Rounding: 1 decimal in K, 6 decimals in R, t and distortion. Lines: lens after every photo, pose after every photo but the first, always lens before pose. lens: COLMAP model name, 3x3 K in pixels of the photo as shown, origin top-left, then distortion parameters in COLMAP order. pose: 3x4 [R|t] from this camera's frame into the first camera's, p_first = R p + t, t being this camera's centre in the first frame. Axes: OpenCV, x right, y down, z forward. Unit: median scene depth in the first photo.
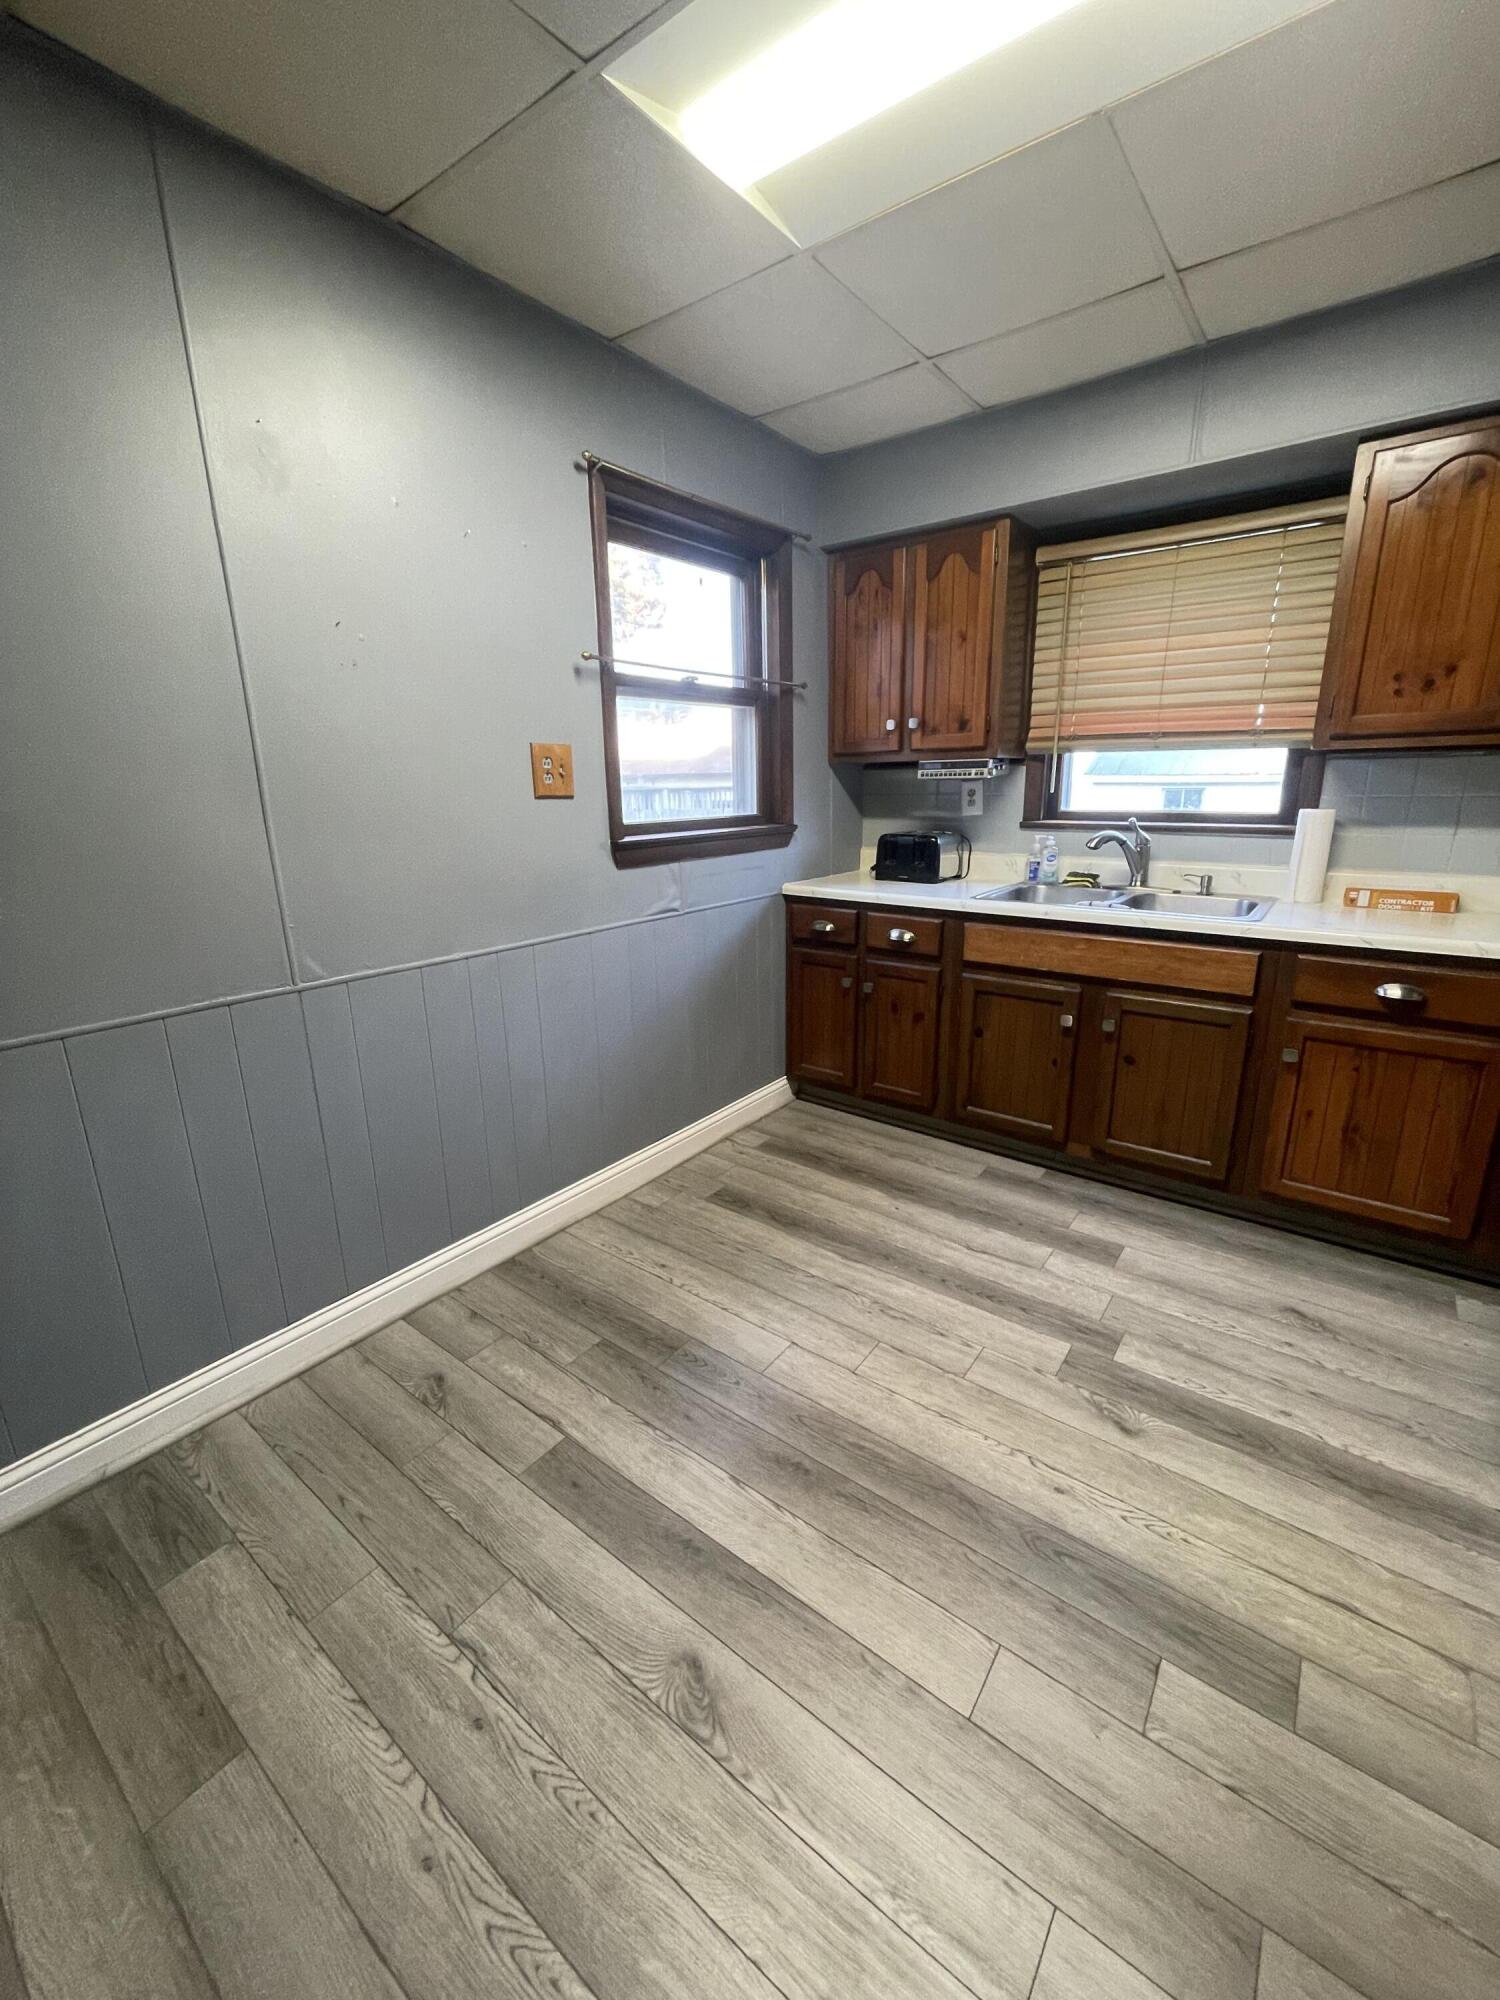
lens RADIAL K [[805.3, 0, 744.0], [0, 805.3, 1000.6], [0, 0, 1]] dist [-0.002193, -0.000349]
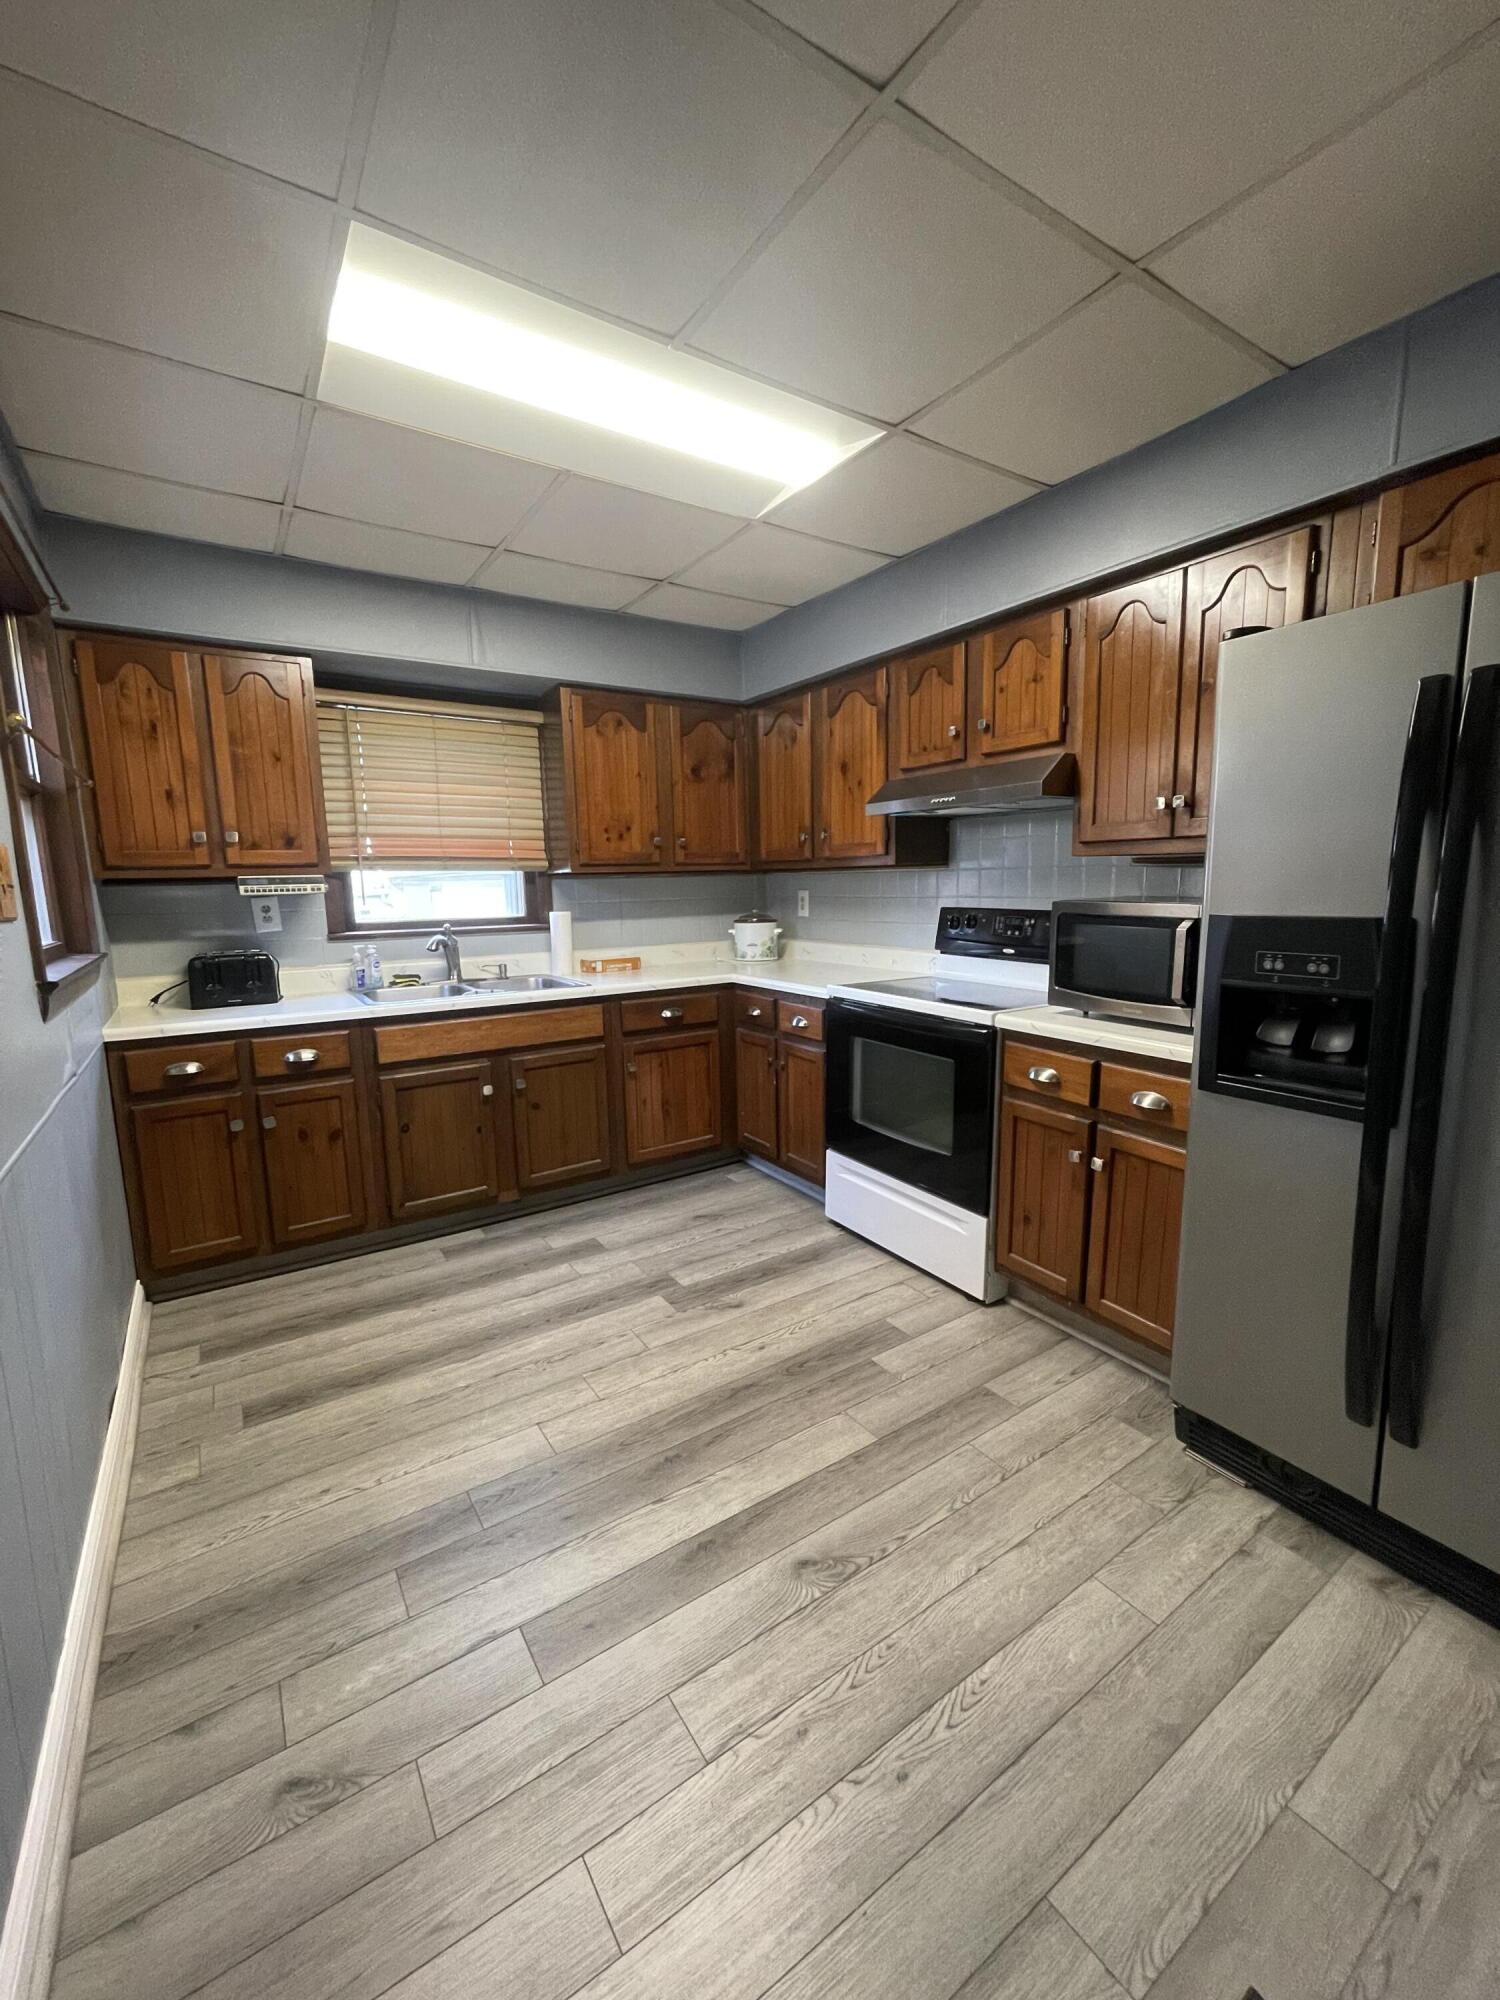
lens RADIAL K [[807.2, 0, 743.7], [0, 807.2, 998.7], [0, 0, 1]] dist [-0.003543, 0.000816]
pose [[0.325810, -0.126518, 0.936932, -0.681274], [0.263497, 0.963890, 0.038530, -0.061343], [-0.907974, 0.234325, 0.347383, 0.254418]]
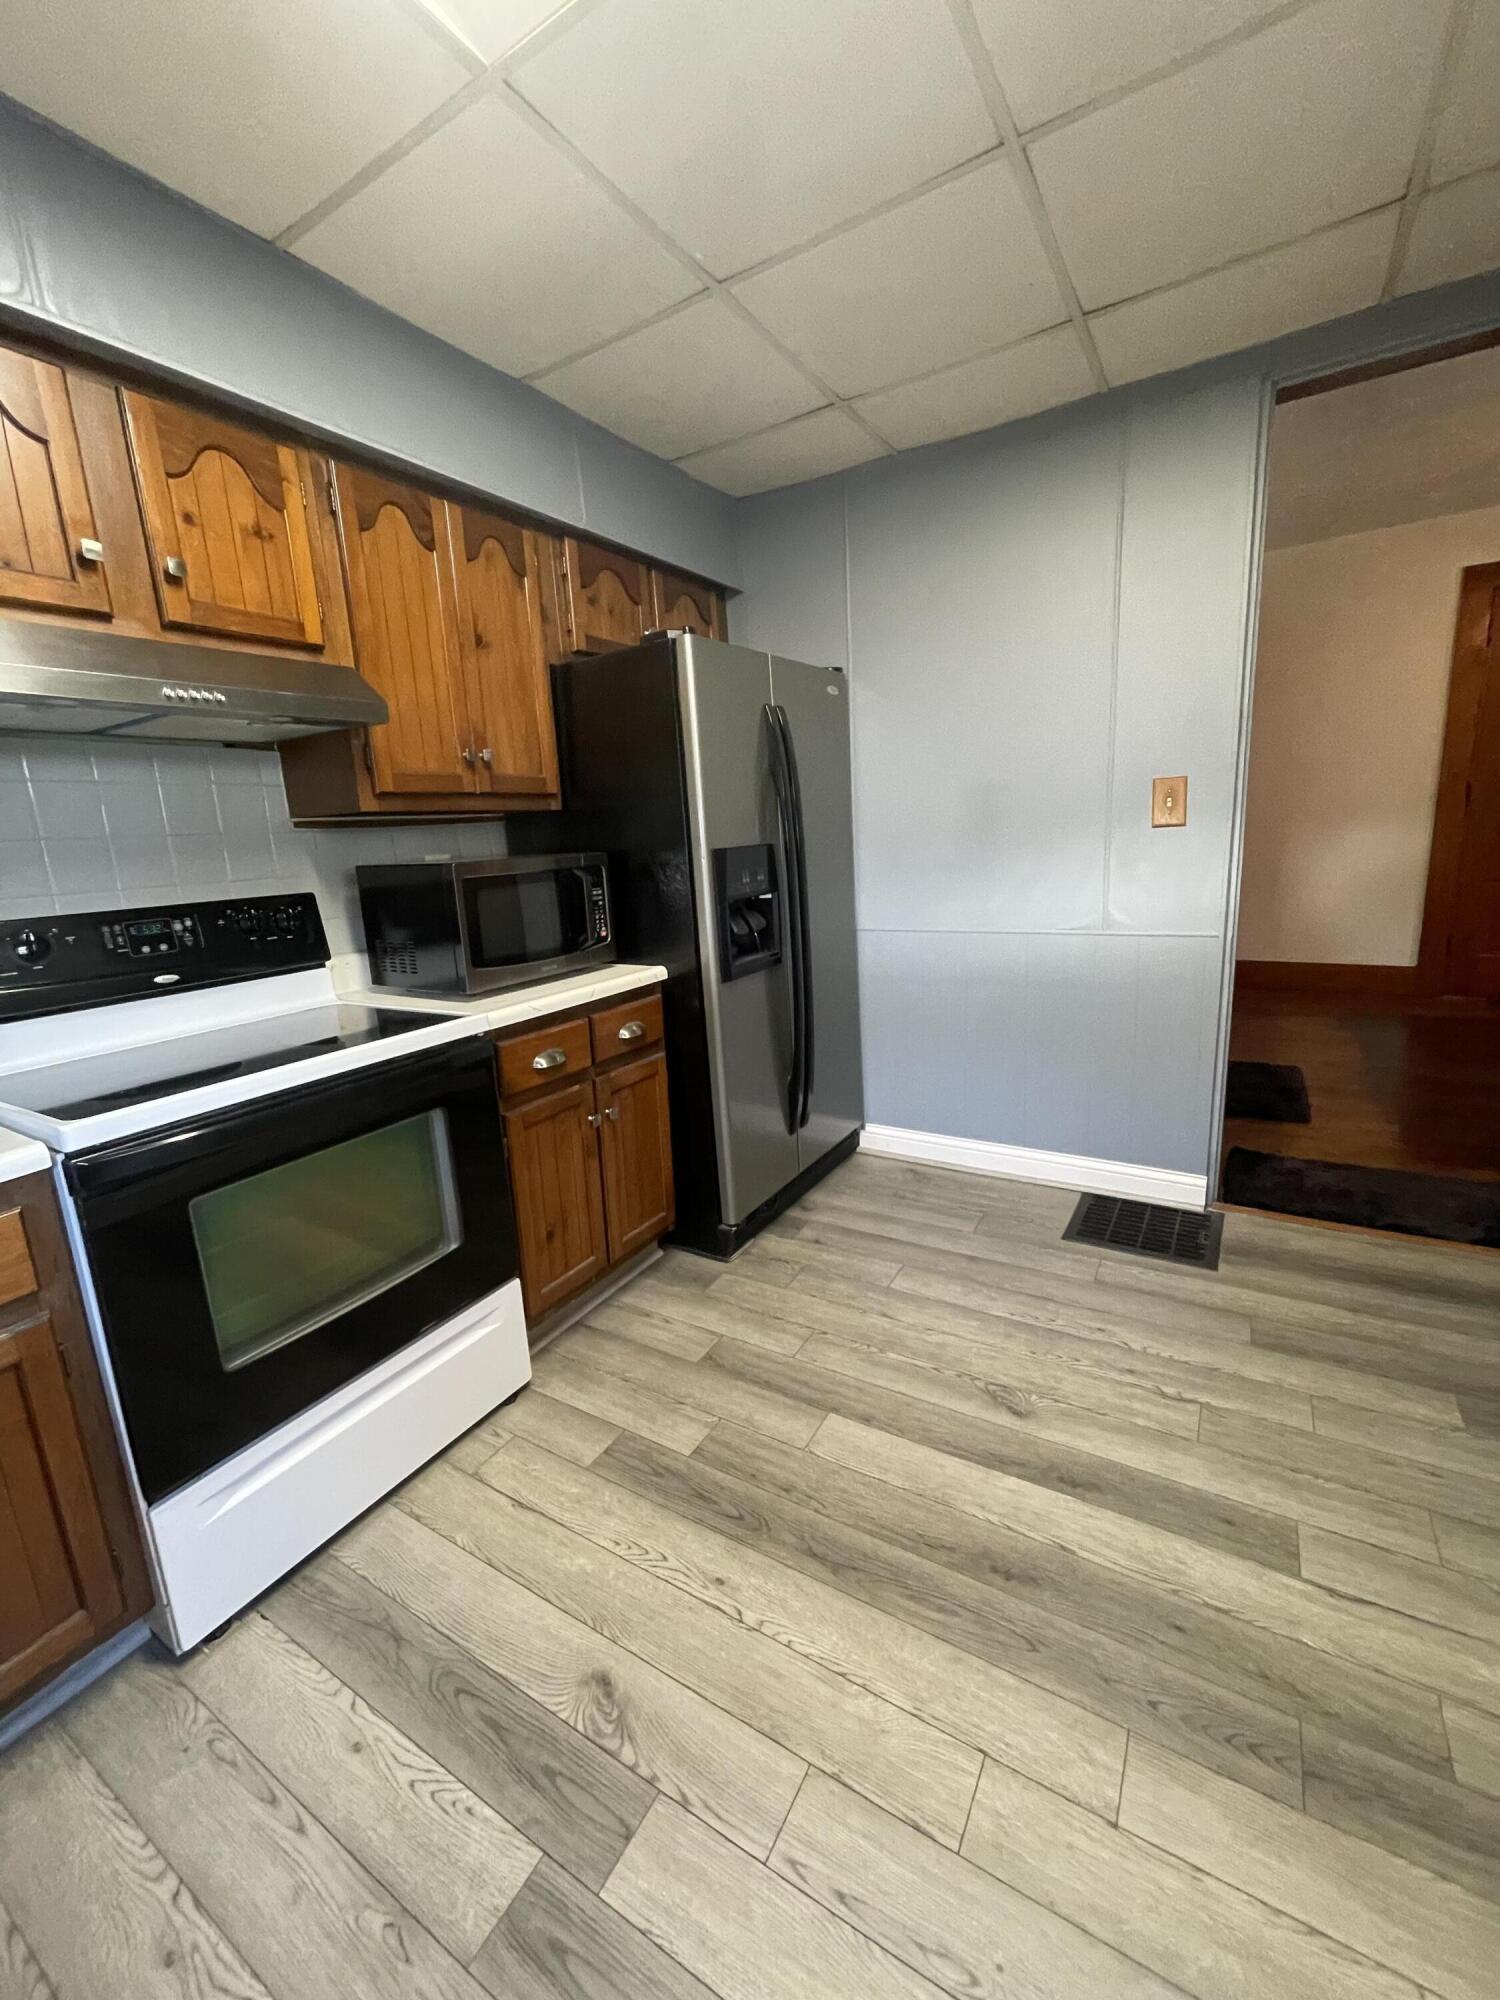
lens RADIAL K [[807.2, 0, 743.7], [0, 807.2, 998.7], [0, 0, 1]] dist [-0.003543, 0.000816]
pose [[-0.991846, 0.096565, -0.083164, 0.270838], [0.047874, 0.887101, 0.459087, -0.291118], [0.118106, 0.451362, -0.884490, 1.091437]]
